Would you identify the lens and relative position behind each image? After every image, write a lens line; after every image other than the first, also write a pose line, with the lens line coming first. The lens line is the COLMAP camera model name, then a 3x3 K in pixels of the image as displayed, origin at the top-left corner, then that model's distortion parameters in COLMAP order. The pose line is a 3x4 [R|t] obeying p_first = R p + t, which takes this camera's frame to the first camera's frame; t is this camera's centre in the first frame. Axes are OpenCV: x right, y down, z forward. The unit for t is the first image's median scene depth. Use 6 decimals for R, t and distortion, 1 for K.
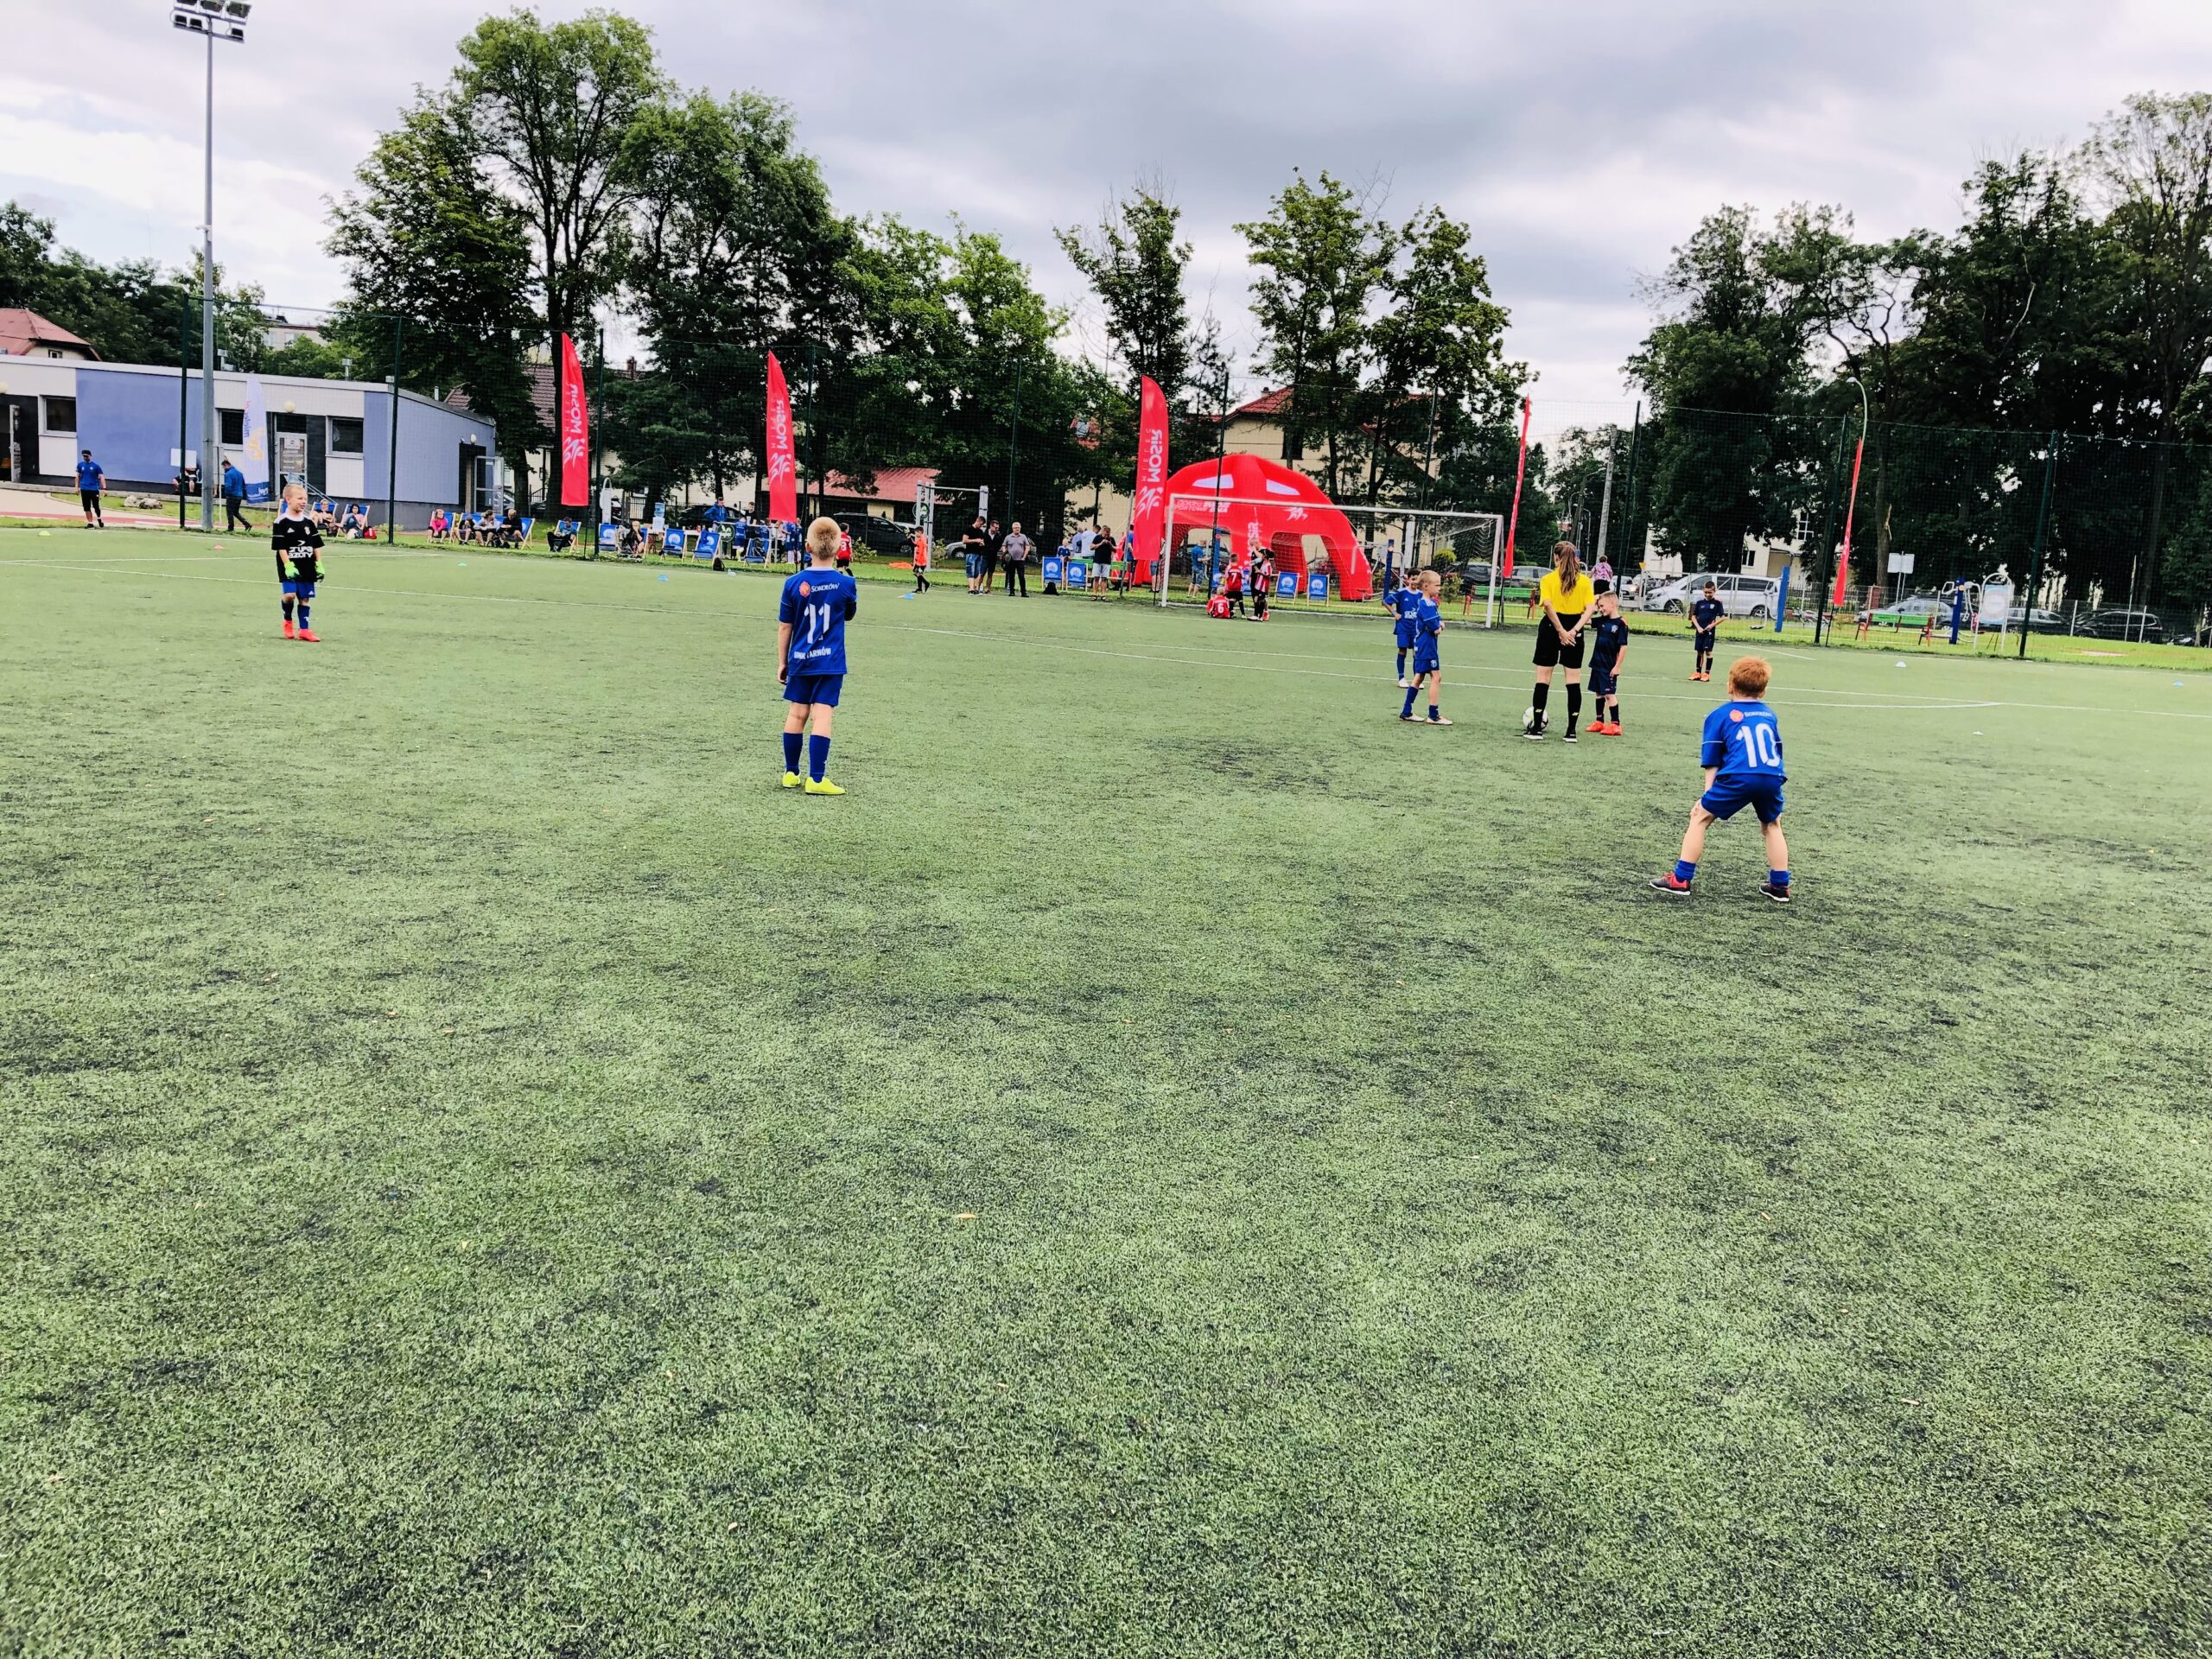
lens RADIAL K [[1787.2, 0, 1109.3], [0, 1787.2, 822.0], [0, 0, 1]] dist [0.031842, -0.030067]
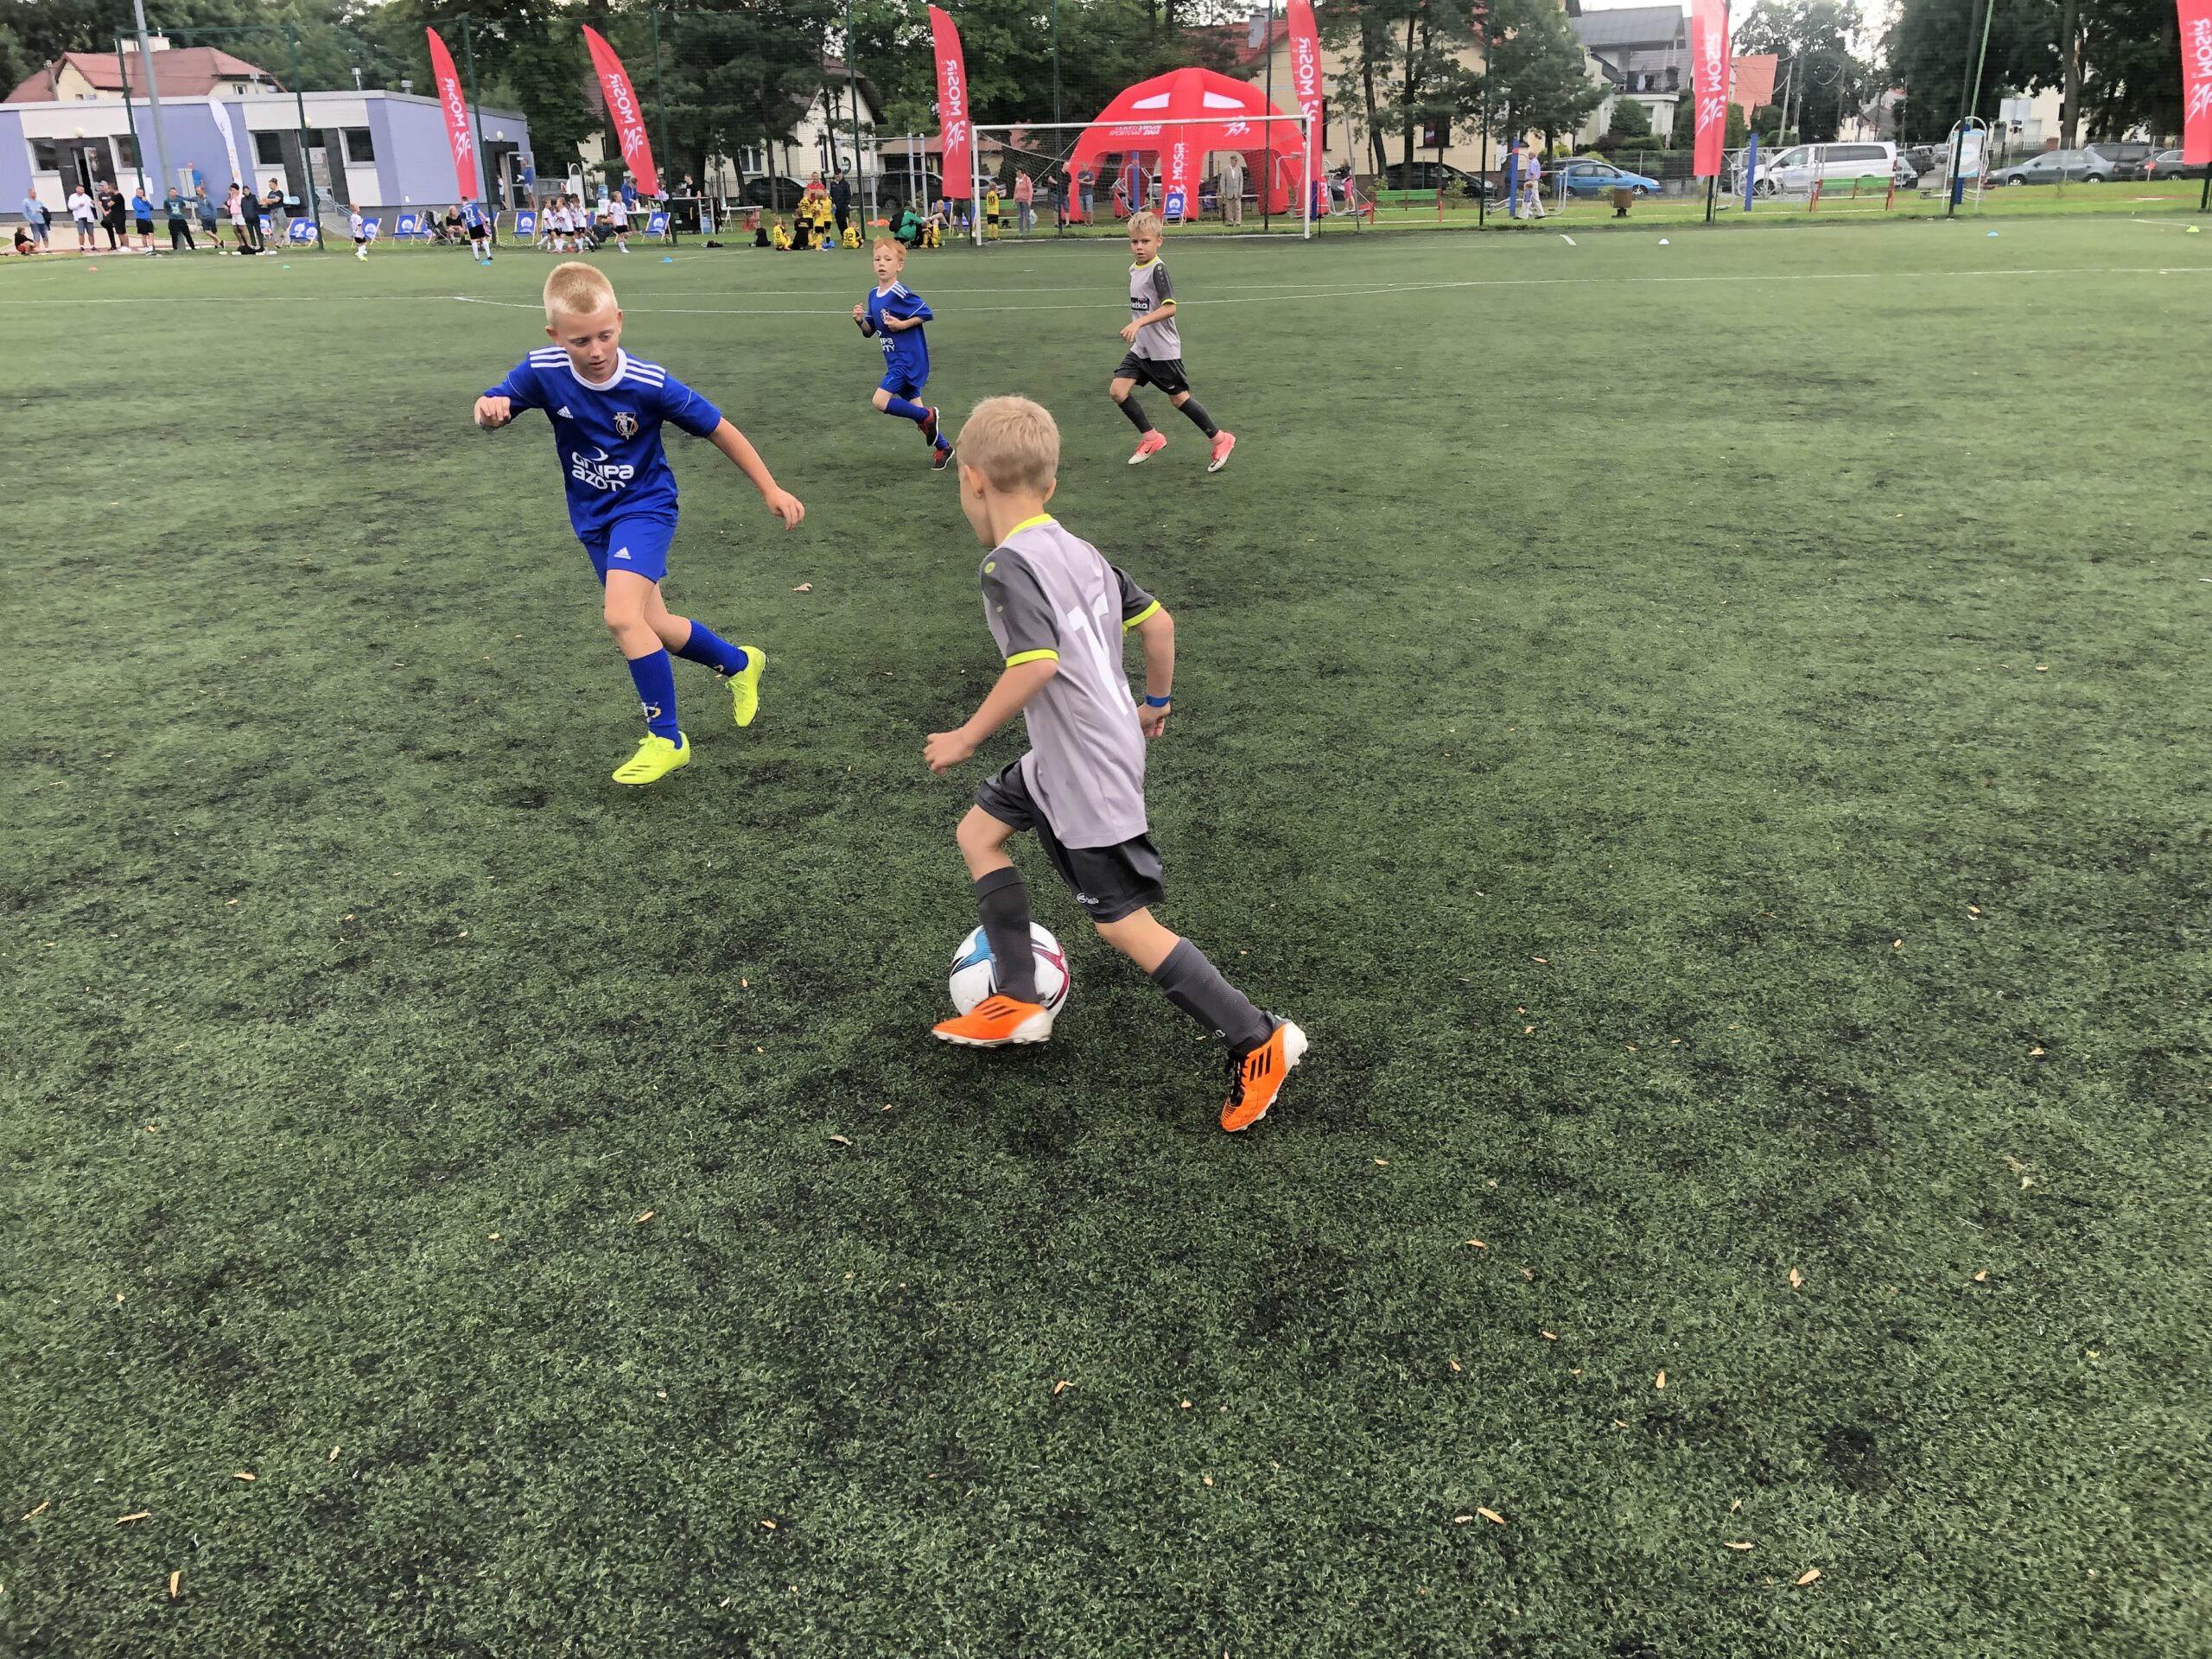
lens RADIAL K [[1787.2, 0, 1100.7], [0, 1787.2, 831.7], [0, 0, 1]] dist [0.031842, -0.030067]
pose [[0.974402, -0.017845, -0.224103, 0.198861], [0.059988, 0.981339, 0.182688, 0.013126], [0.216661, -0.191456, 0.957289, -0.003086]]
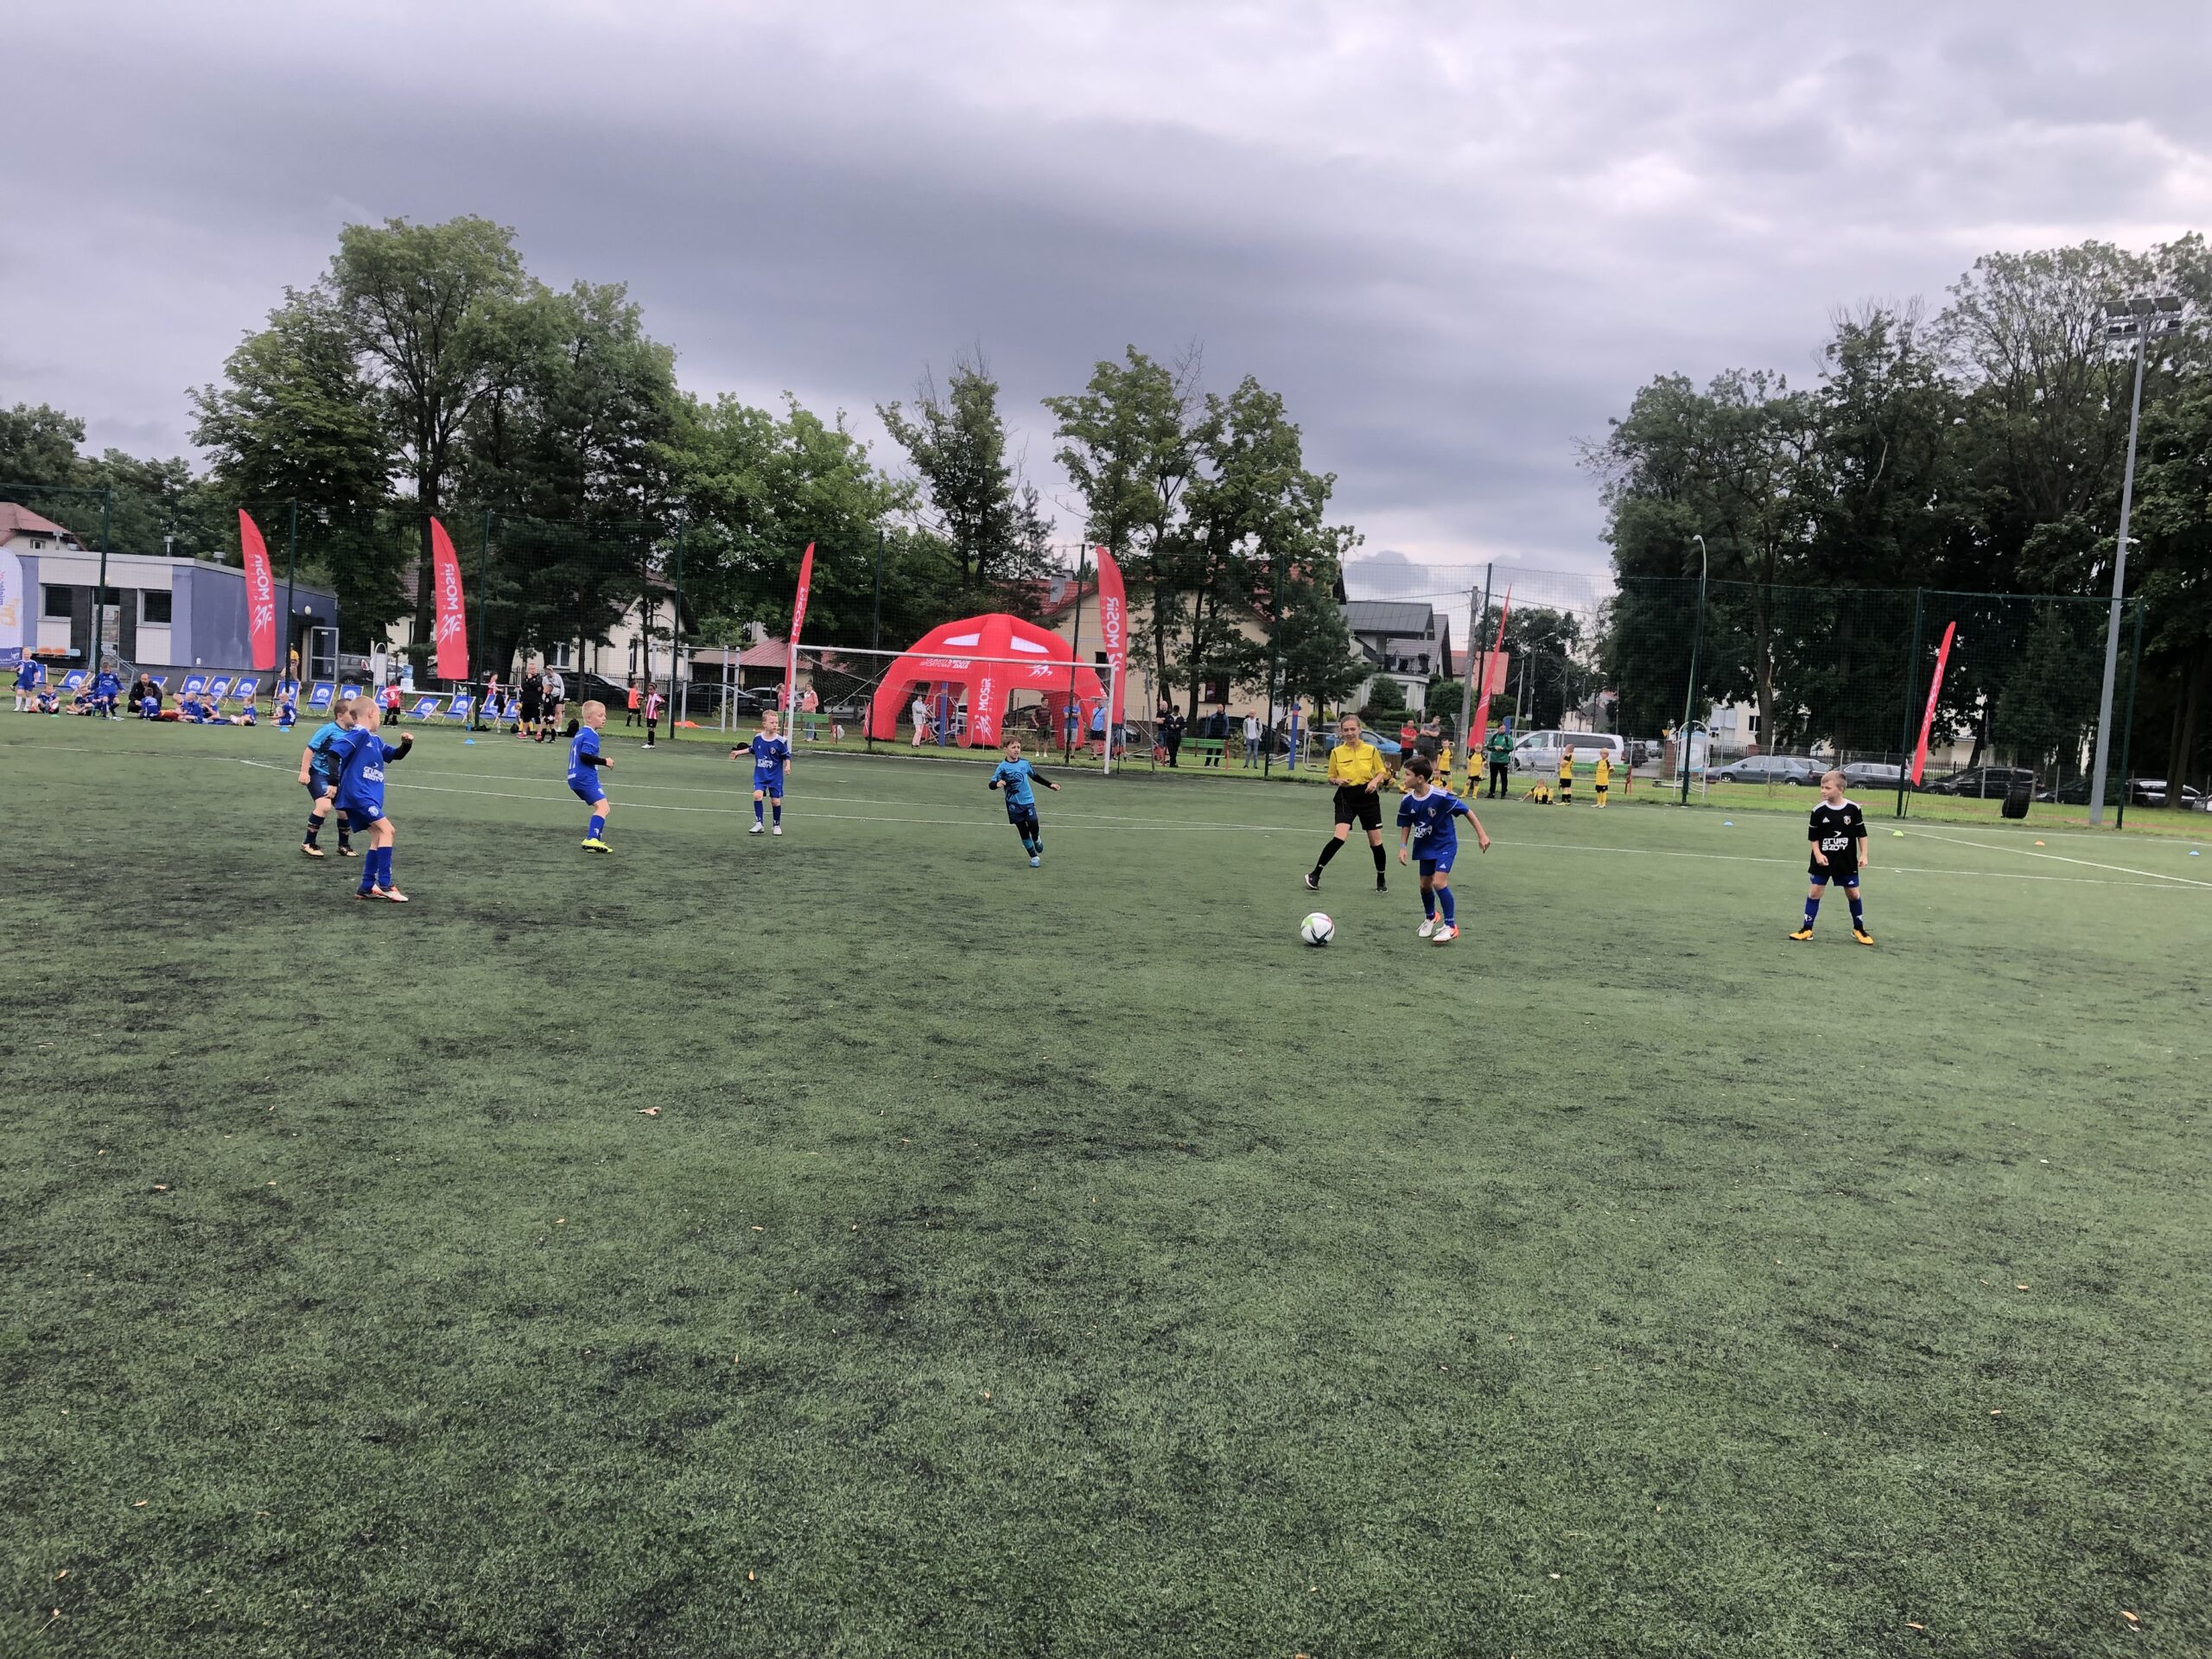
lens RADIAL K [[1787.2, 0, 1126.0], [0, 1787.2, 832.5], [0, 0, 1]] dist [0.031842, -0.030067]
pose [[0.997007, -0.002290, -0.077279, 0.190271], [-0.004991, 0.995570, -0.093888, 0.011455], [0.077152, 0.093993, 0.992579, 0.004886]]
